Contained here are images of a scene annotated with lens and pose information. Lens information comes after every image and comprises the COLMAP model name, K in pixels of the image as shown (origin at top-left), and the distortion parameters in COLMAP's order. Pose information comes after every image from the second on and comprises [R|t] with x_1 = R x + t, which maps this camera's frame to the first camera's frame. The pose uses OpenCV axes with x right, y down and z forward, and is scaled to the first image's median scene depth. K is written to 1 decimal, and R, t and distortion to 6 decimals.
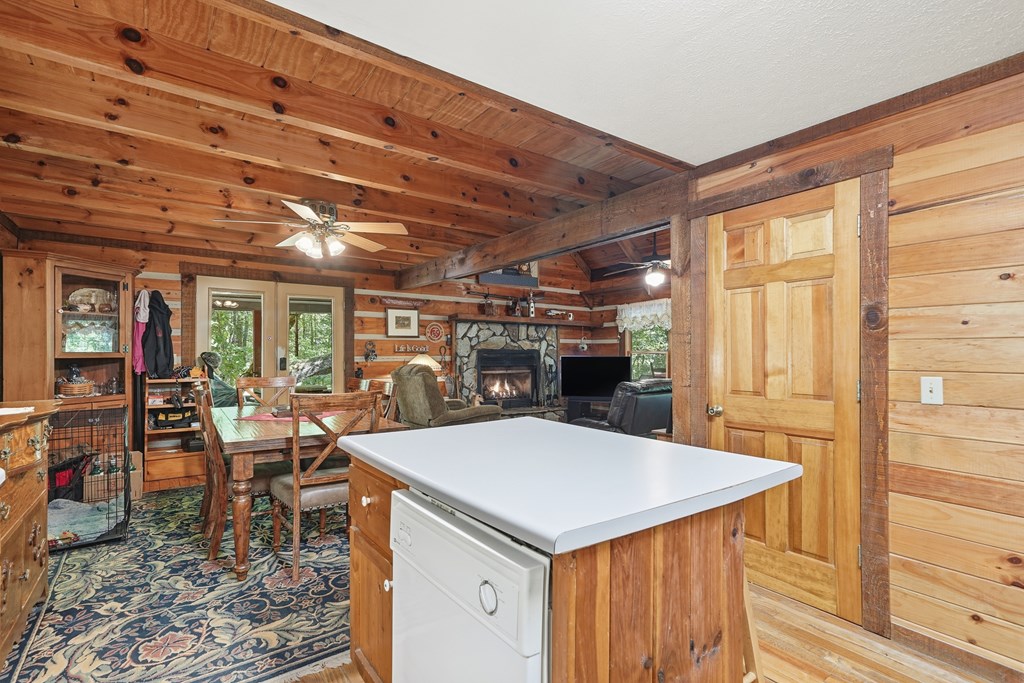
lens RADIAL K [[483.3, 0, 514.4], [0, 483.3, 350.9], [0, 0, 1]] dist [0.012997, 0.000306]
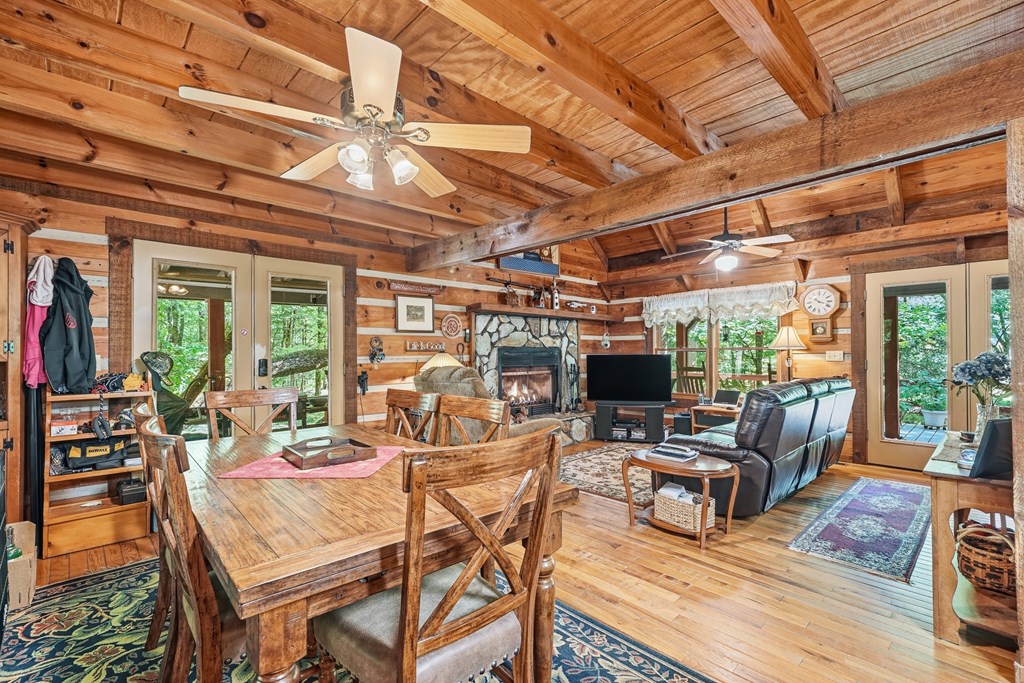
lens RADIAL K [[454.7, 0, 512.8], [0, 454.7, 346.0], [0, 0, 1]] dist [0.009635, 0.001895]
pose [[0.992170, -0.003676, 0.124839, -0.212287], [0.004642, 0.999962, -0.007446, 0.001480], [-0.124807, 0.007967, 0.992149, 0.305040]]
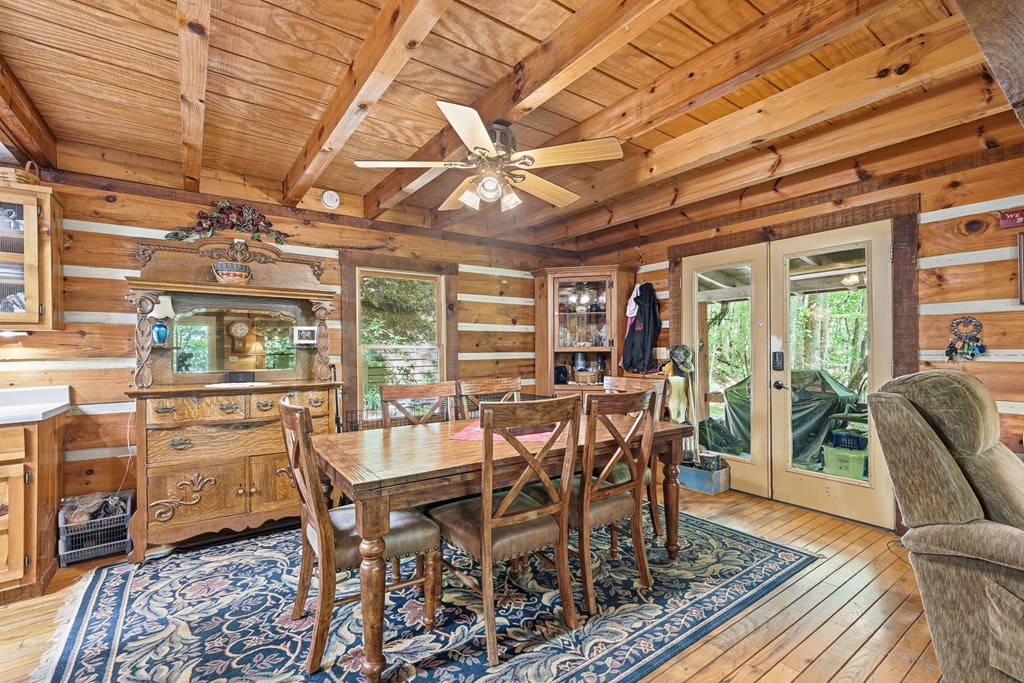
lens RADIAL K [[454.7, 0, 515.2], [0, 454.7, 346.3], [0, 0, 1]] dist [0.009635, 0.001895]
pose [[-0.008909, -0.006339, -0.999940, 0.173730], [0.012909, 0.999896, -0.006453, 0.006202], [0.999877, -0.012966, -0.008826, 0.713640]]
